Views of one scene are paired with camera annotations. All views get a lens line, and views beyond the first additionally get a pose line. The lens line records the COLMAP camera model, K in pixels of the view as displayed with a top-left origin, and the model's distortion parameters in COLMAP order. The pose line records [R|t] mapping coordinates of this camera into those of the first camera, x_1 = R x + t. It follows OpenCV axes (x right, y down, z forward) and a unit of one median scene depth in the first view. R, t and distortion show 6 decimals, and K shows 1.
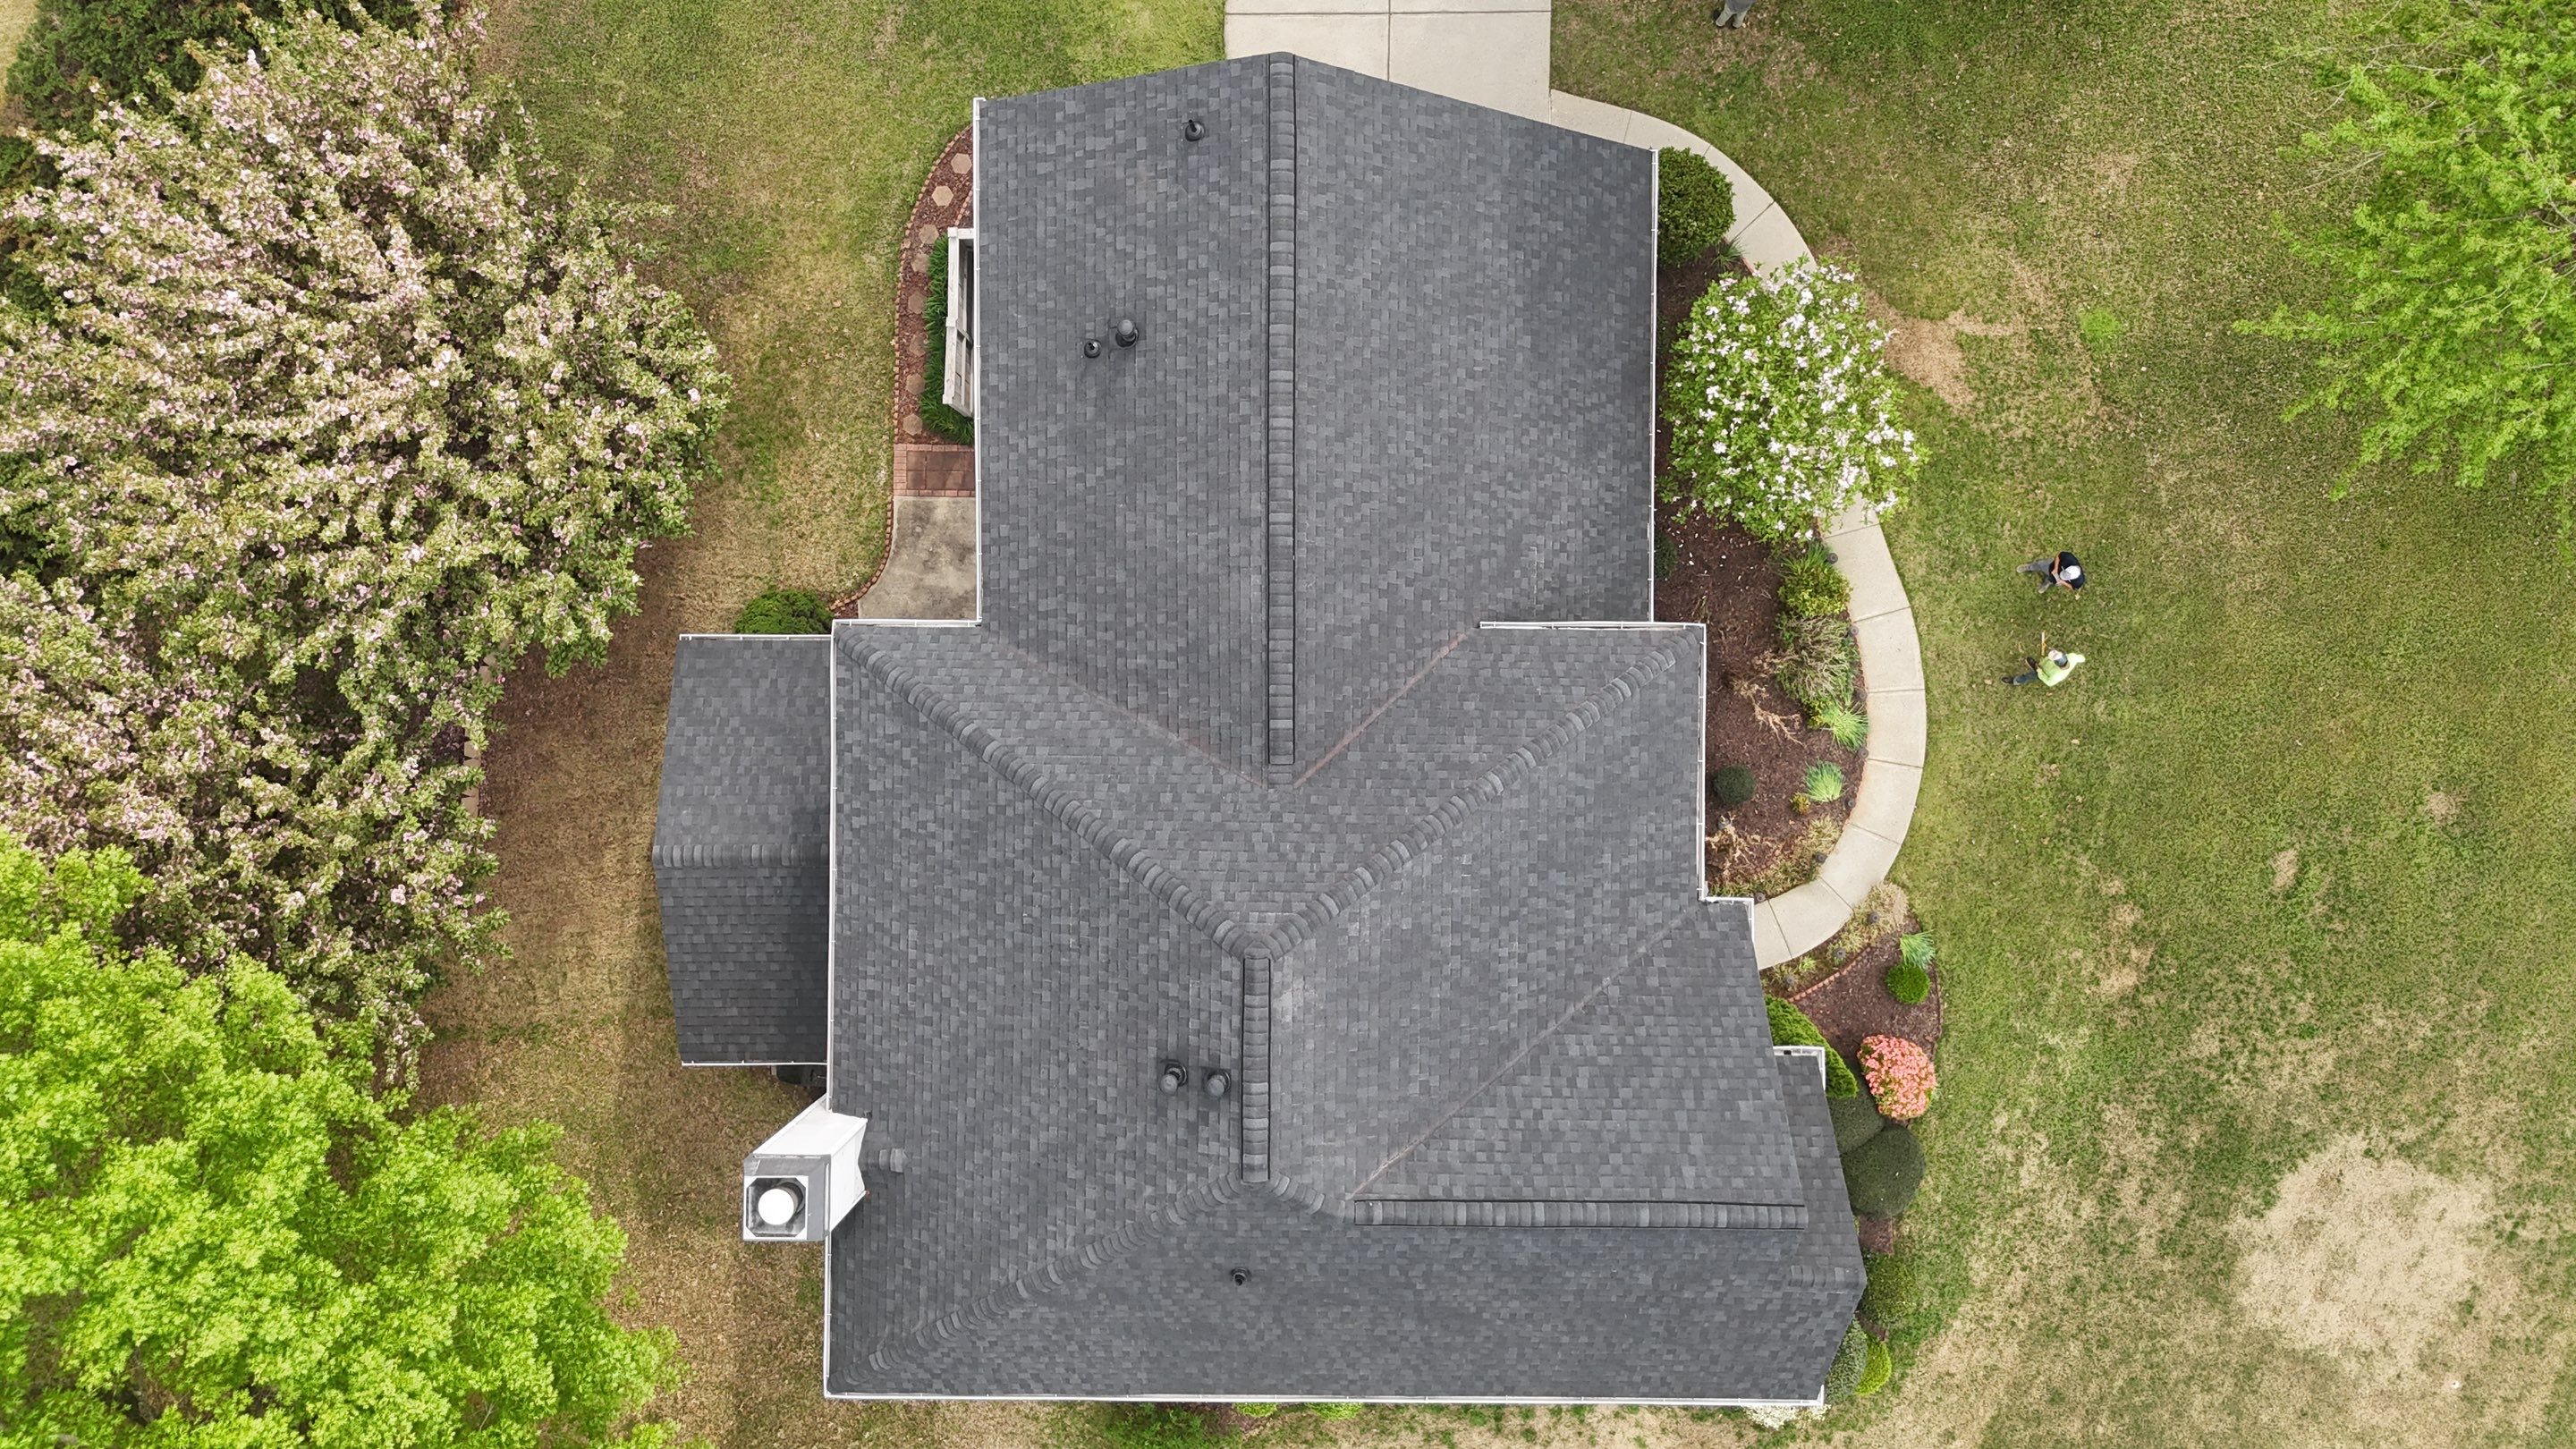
lens RADIAL K [[1898.3, 0, 1292.5], [0, 1898.3, 715.8], [0, 0, 1]] dist [0.060393, -0.032149]
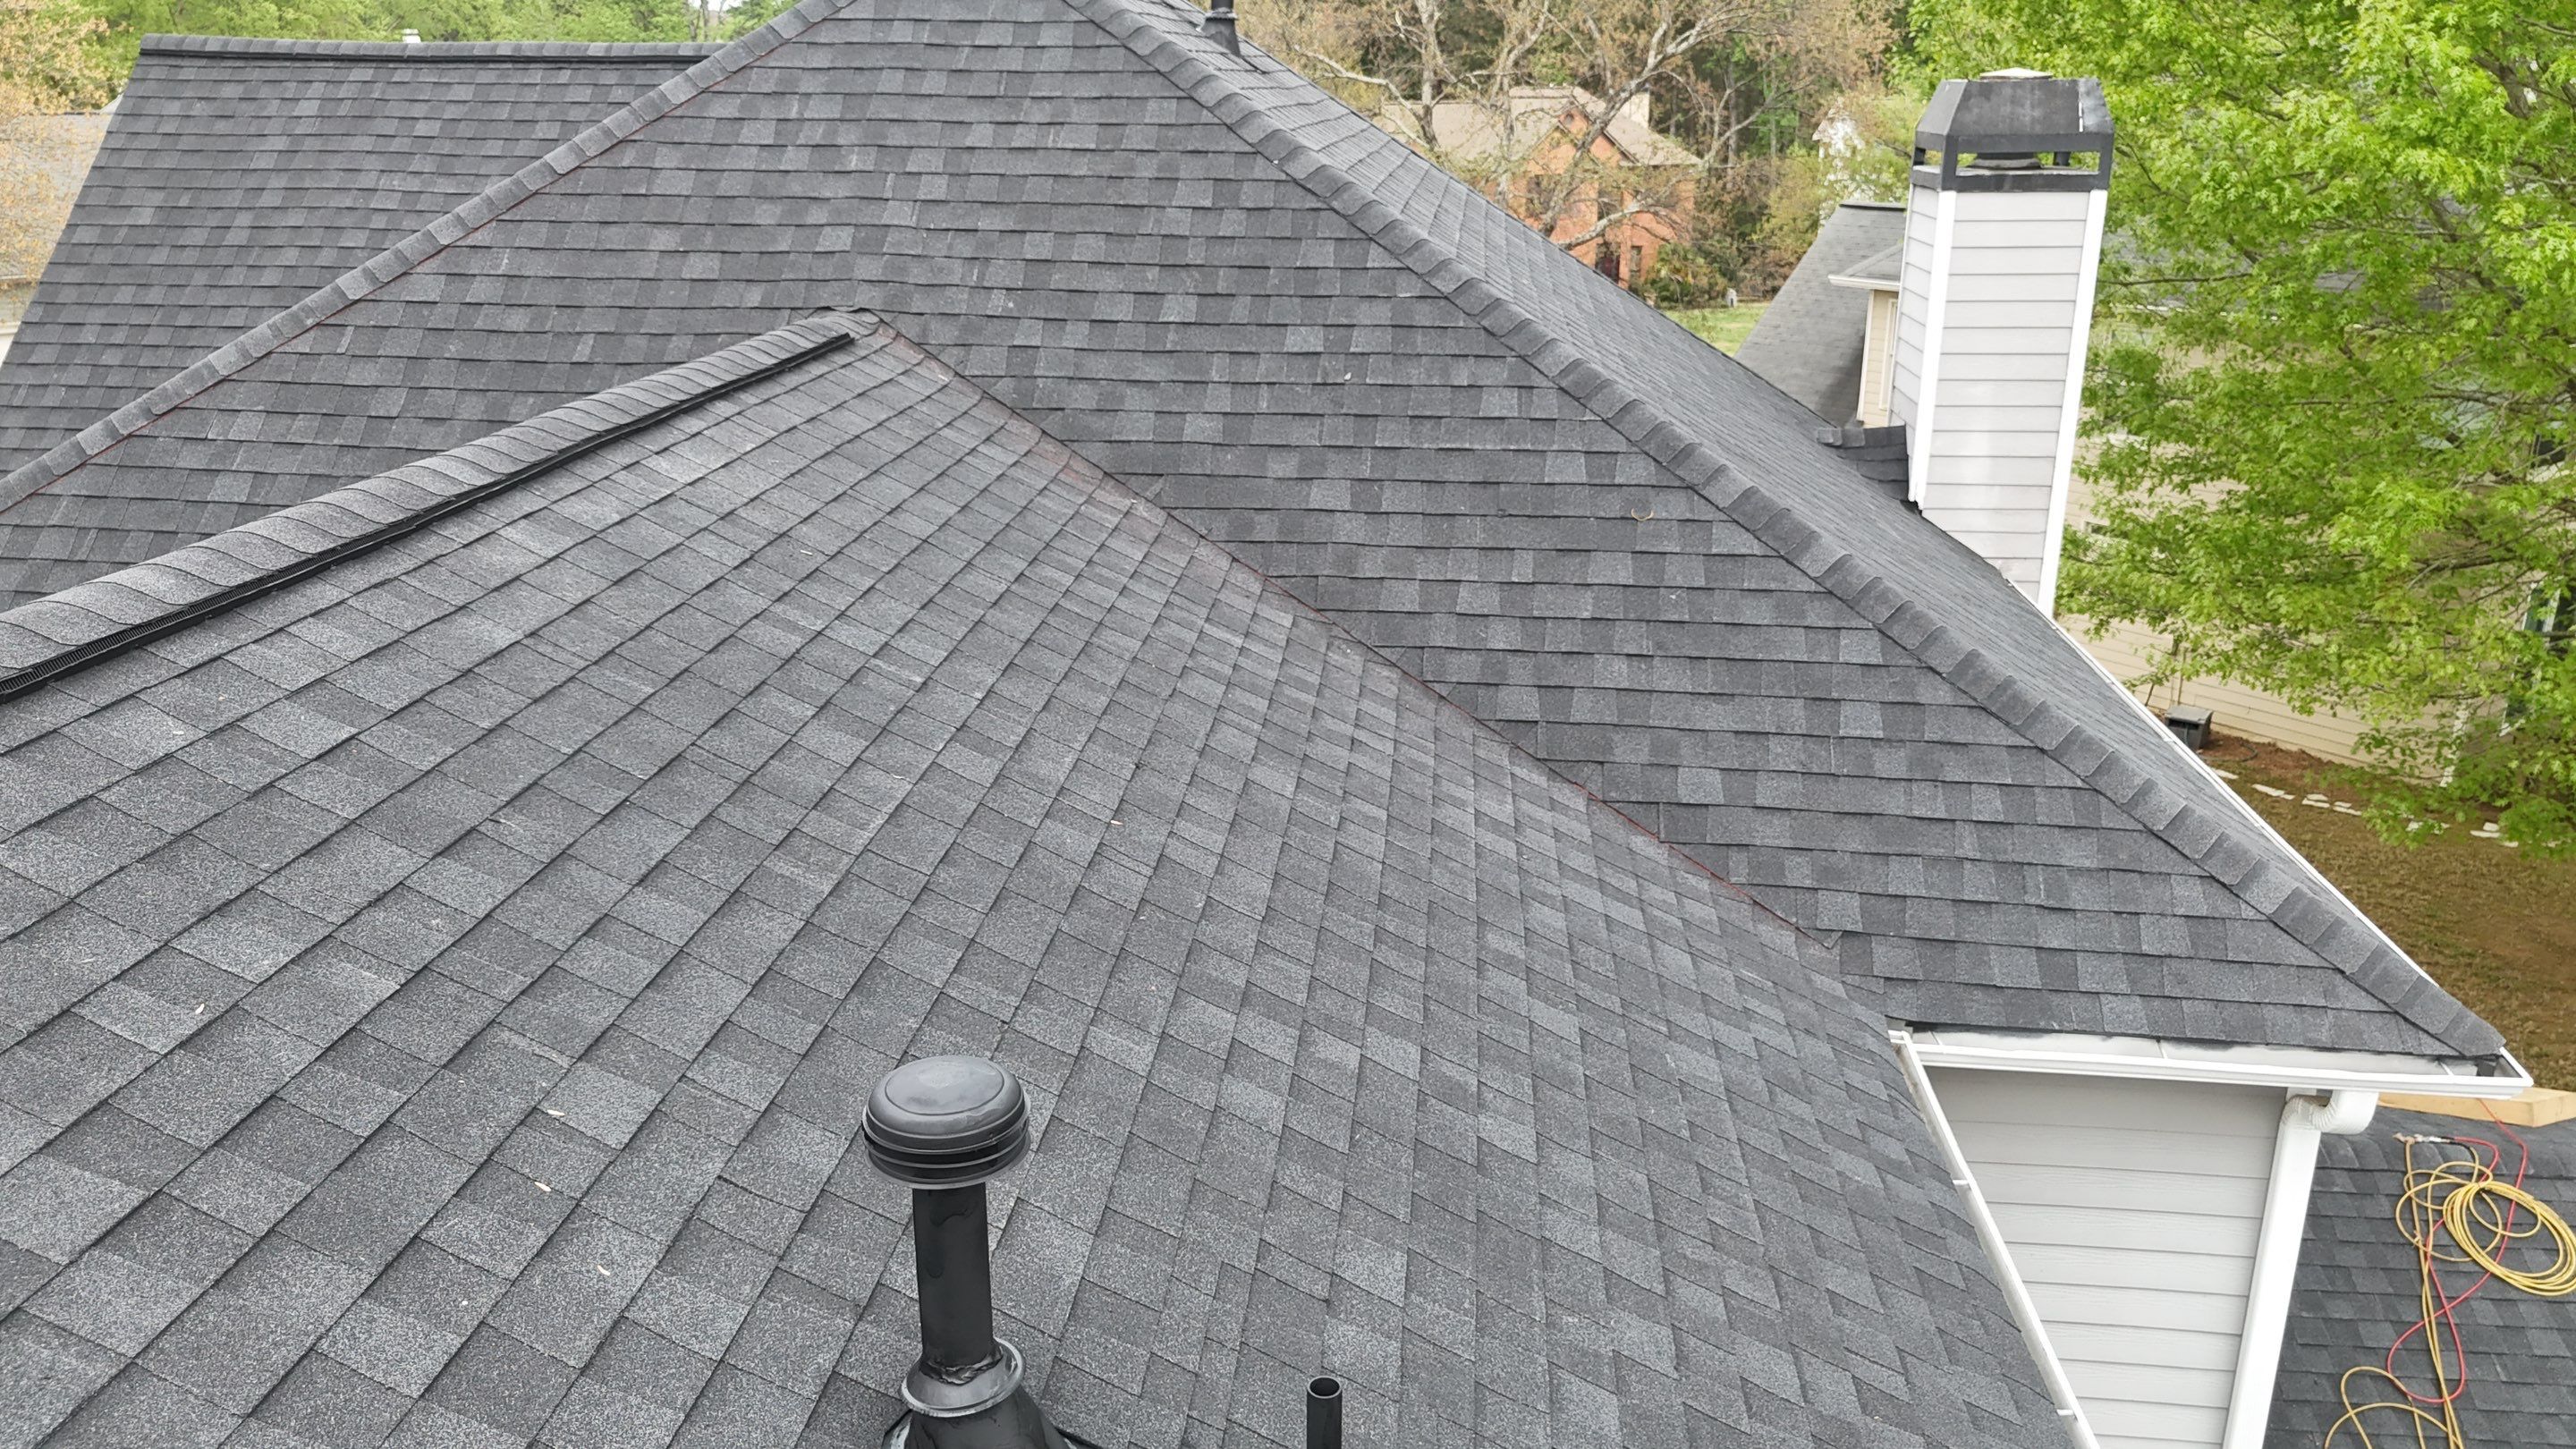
lens RADIAL K [[1898.3, 0, 1296.1], [0, 1898.3, 724.0], [0, 0, 1]] dist [0.060393, -0.032149]
pose [[-0.995936, -0.011975, 0.089262, -0.088587], [0.088219, -0.329166, 0.940142, -0.224364], [0.018124, 0.944196, 0.328884, 0.712202]]
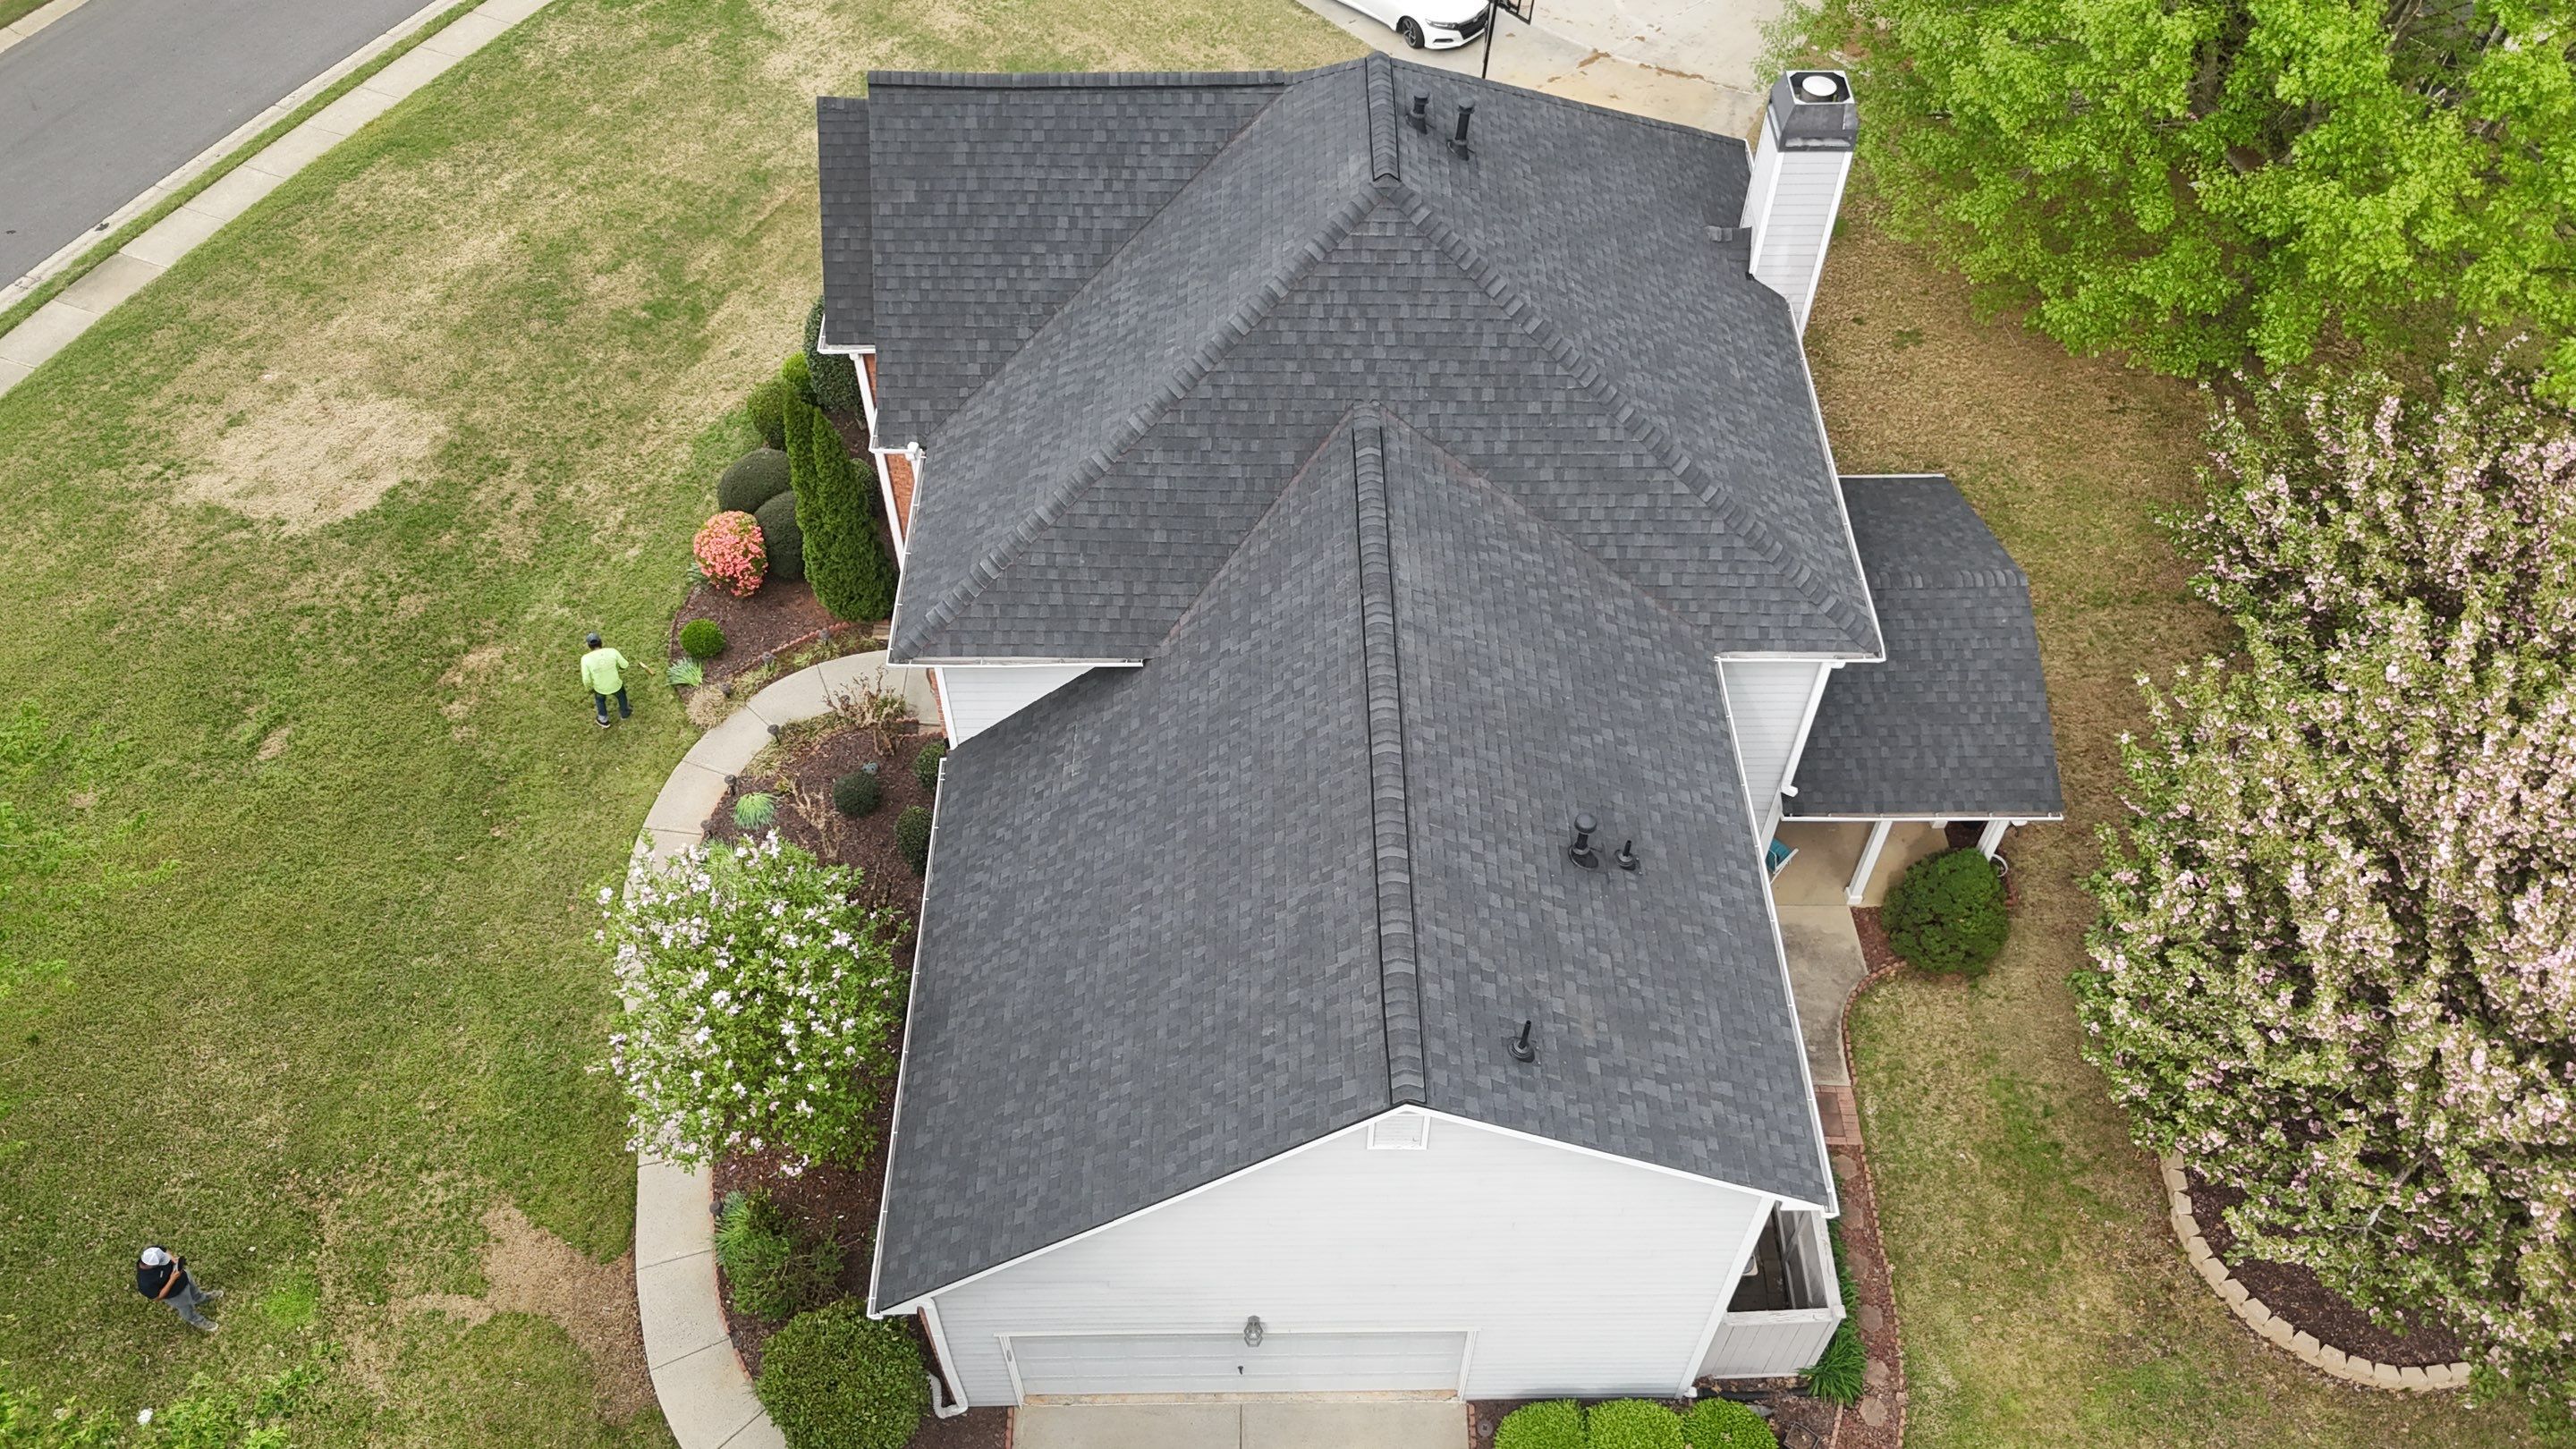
lens RADIAL K [[1898.3, 0, 1289.0], [0, 1898.3, 726.9], [0, 0, 1]] dist [0.060393, -0.032149]
pose [[-0.999840, 0.017393, -0.004225, 0.028979], [-0.016294, -0.786759, 0.617045, -0.496238], [0.007409, 0.617015, 0.786916, 0.266144]]
